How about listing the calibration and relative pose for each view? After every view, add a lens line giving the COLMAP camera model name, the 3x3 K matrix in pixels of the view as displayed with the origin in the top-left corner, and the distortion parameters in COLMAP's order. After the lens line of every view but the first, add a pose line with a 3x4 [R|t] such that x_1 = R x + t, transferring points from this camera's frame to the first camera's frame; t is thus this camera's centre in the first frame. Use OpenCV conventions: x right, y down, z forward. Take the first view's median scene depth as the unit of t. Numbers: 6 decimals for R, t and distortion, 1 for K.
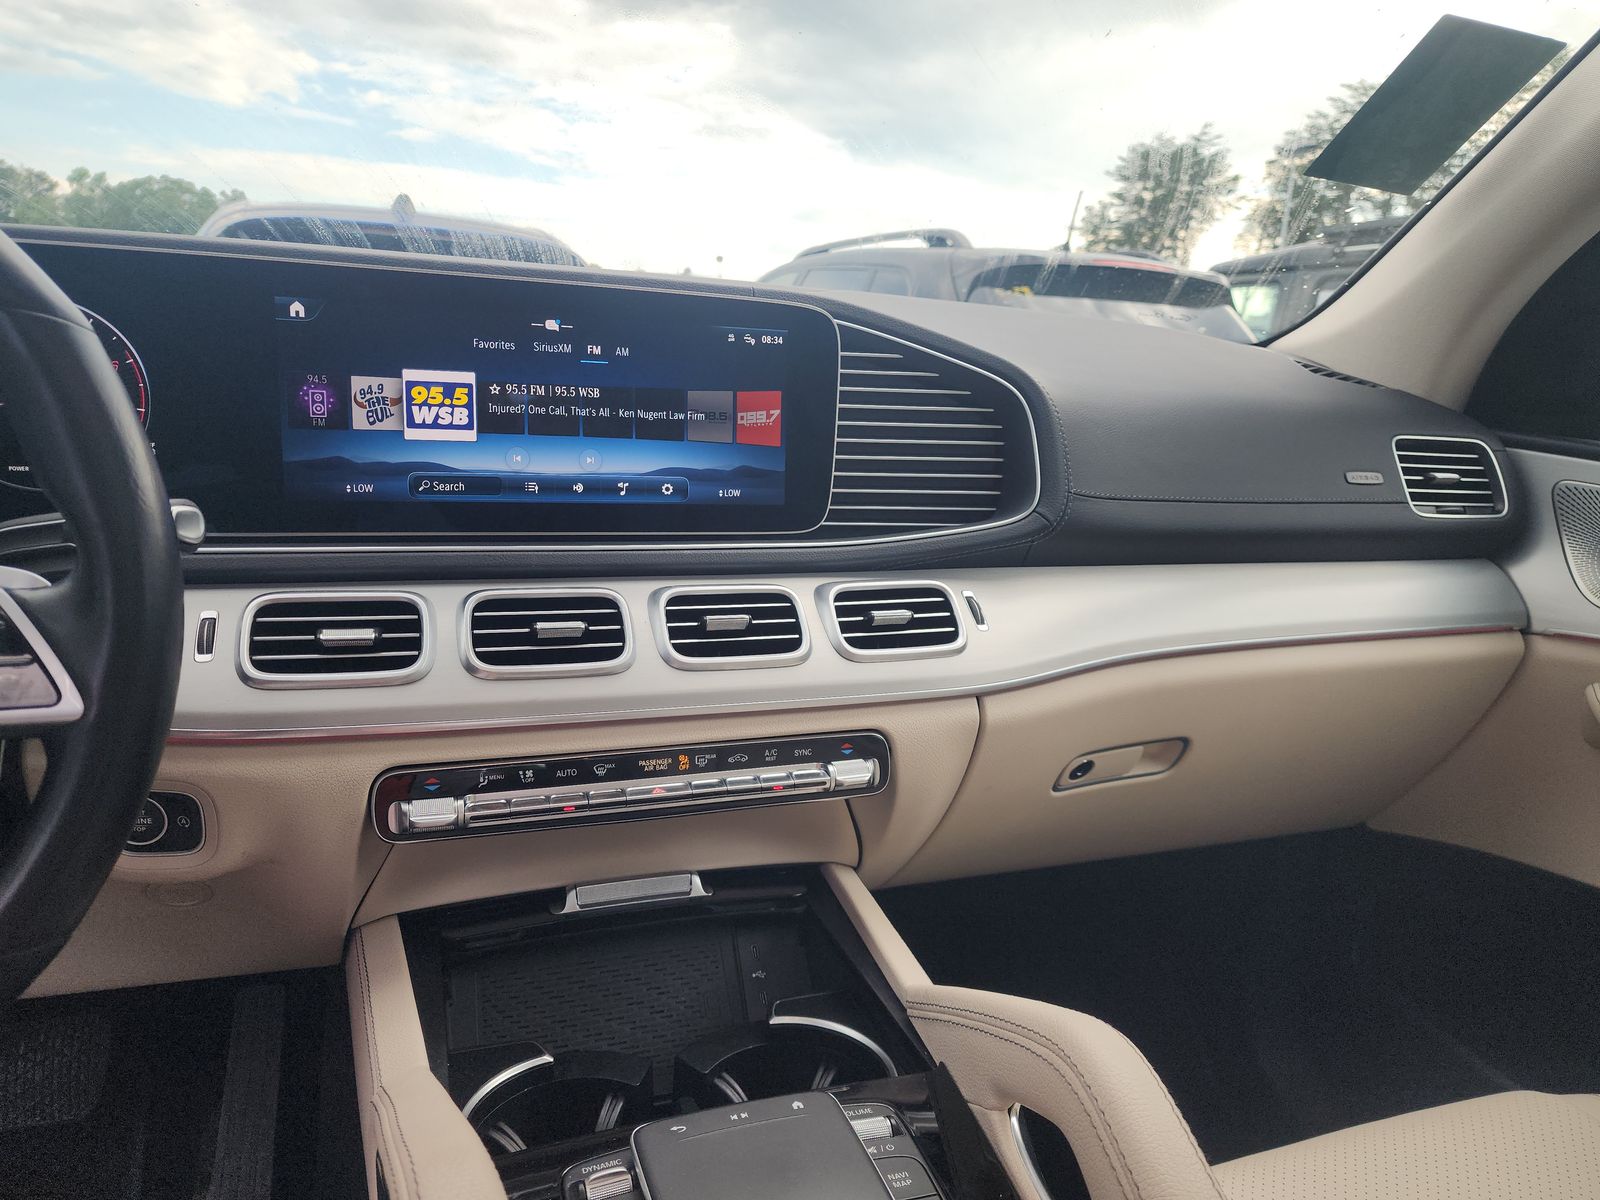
lens RADIAL K [[1083.1, 0, 813.3], [0, 1083.1, 619.2], [0, 0, 1]] dist [0.045396, -0.044776]
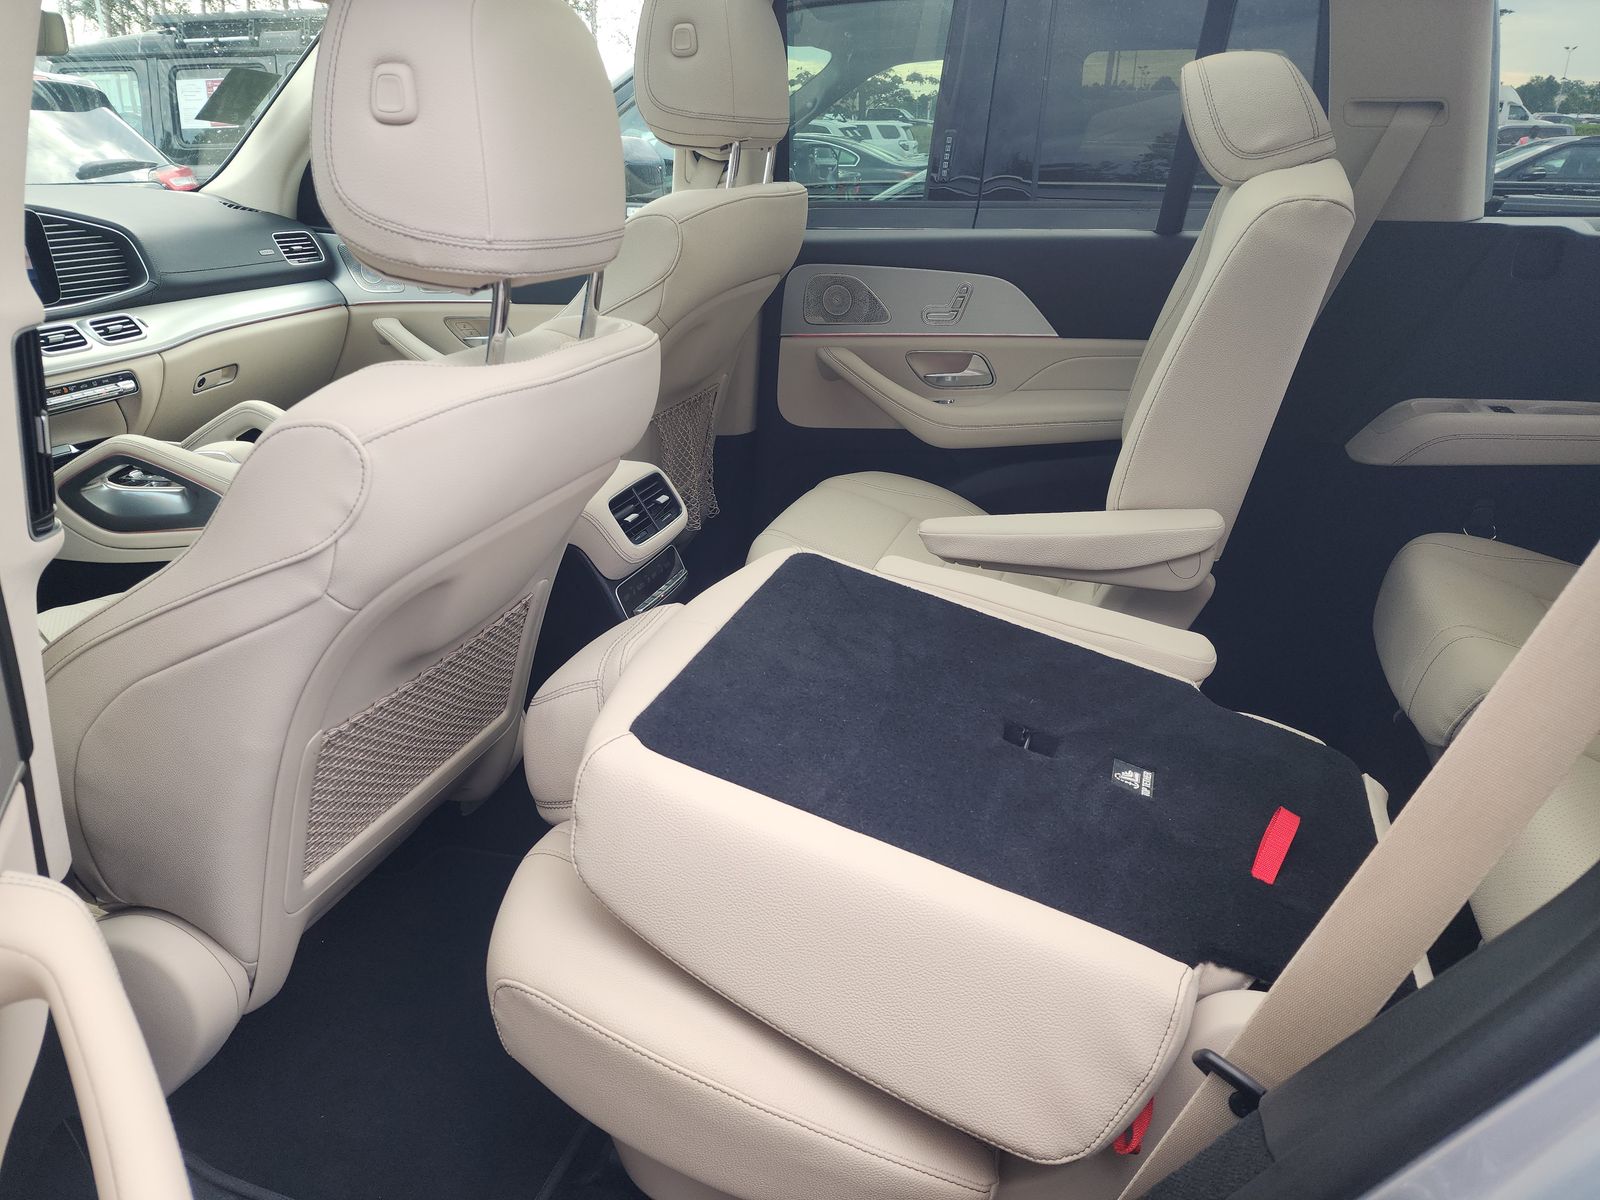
lens RADIAL K [[1083.1, 0, 791.0], [0, 1083.1, 614.1], [0, 0, 1]] dist [0.045396, -0.044776]
pose [[0.626543, -0.353951, 0.694379, -1.003425], [0.210038, 0.934649, 0.286907, 0.230636], [-0.750552, -0.033914, 0.659941, -2.045250]]
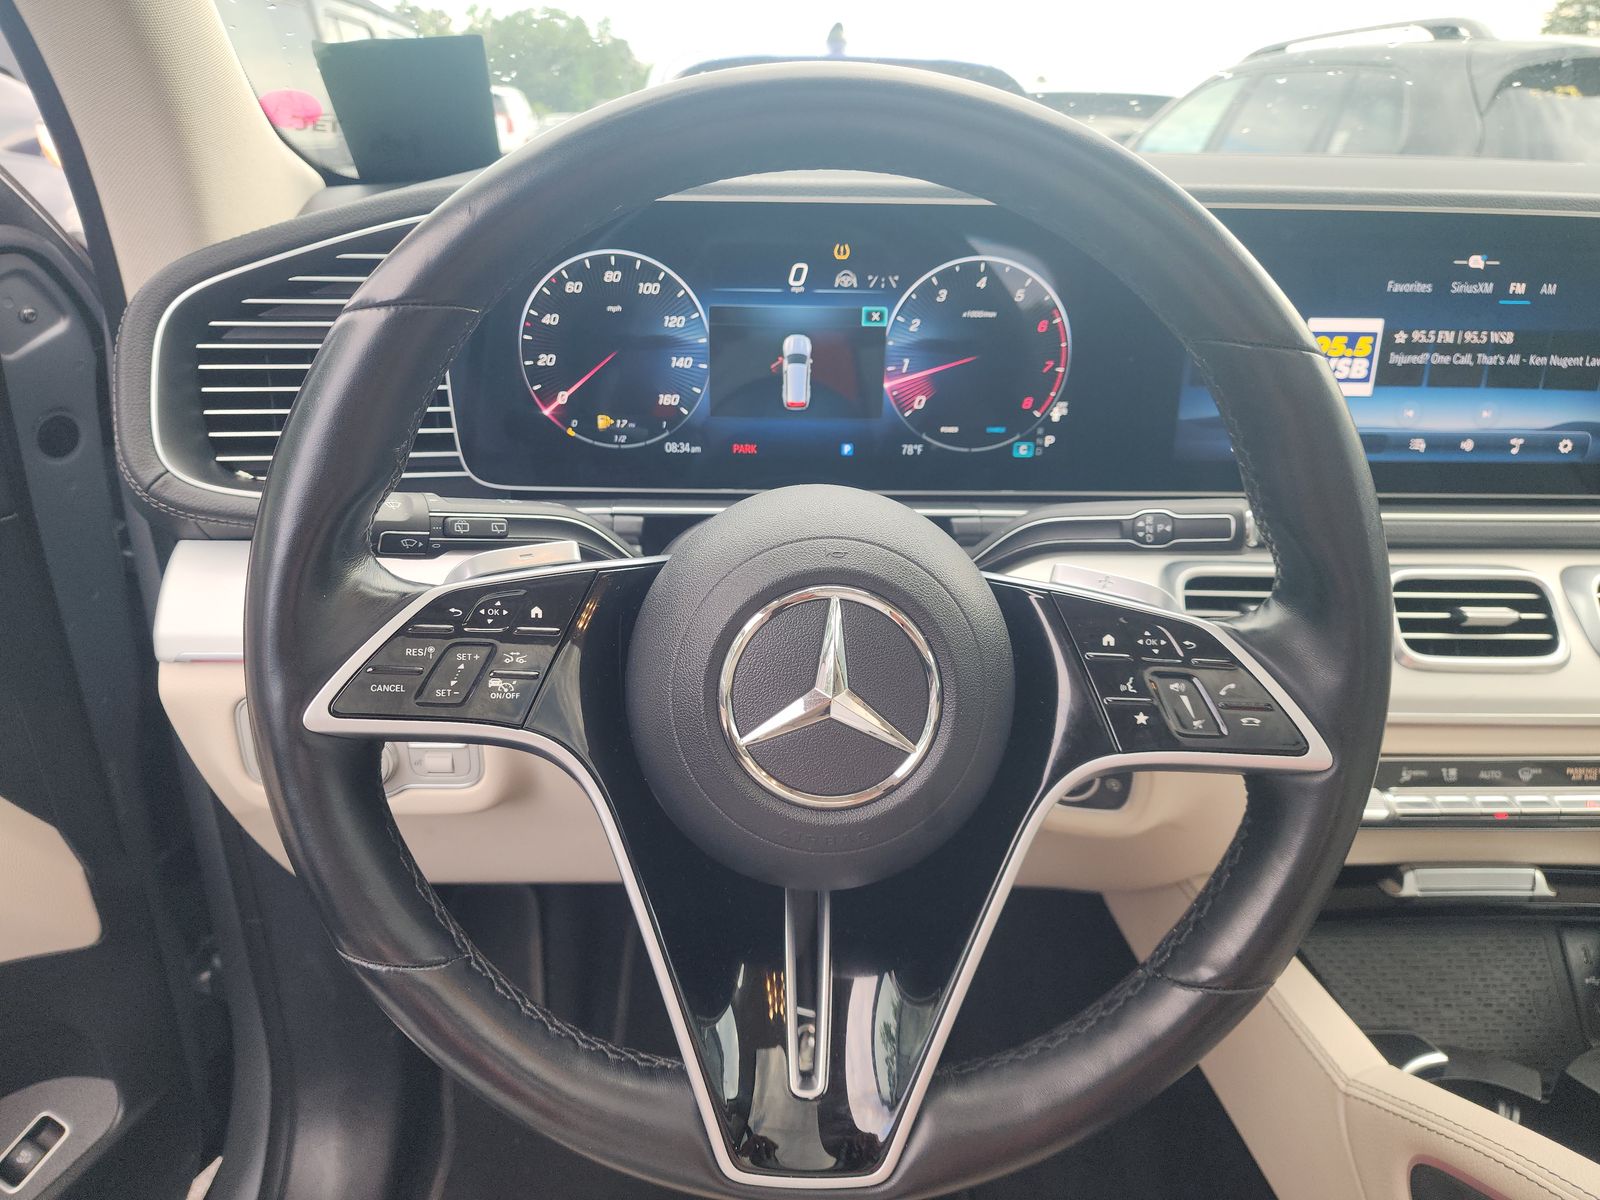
lens RADIAL K [[1083.1, 0, 798.3], [0, 1083.1, 614.0], [0, 0, 1]] dist [0.045396, -0.044776]
pose [[0.952272, 0.085419, -0.293057, -0.465643], [-0.040274, 0.986815, 0.156764, -0.102916], [0.302584, -0.137479, 0.943156, -0.039551]]
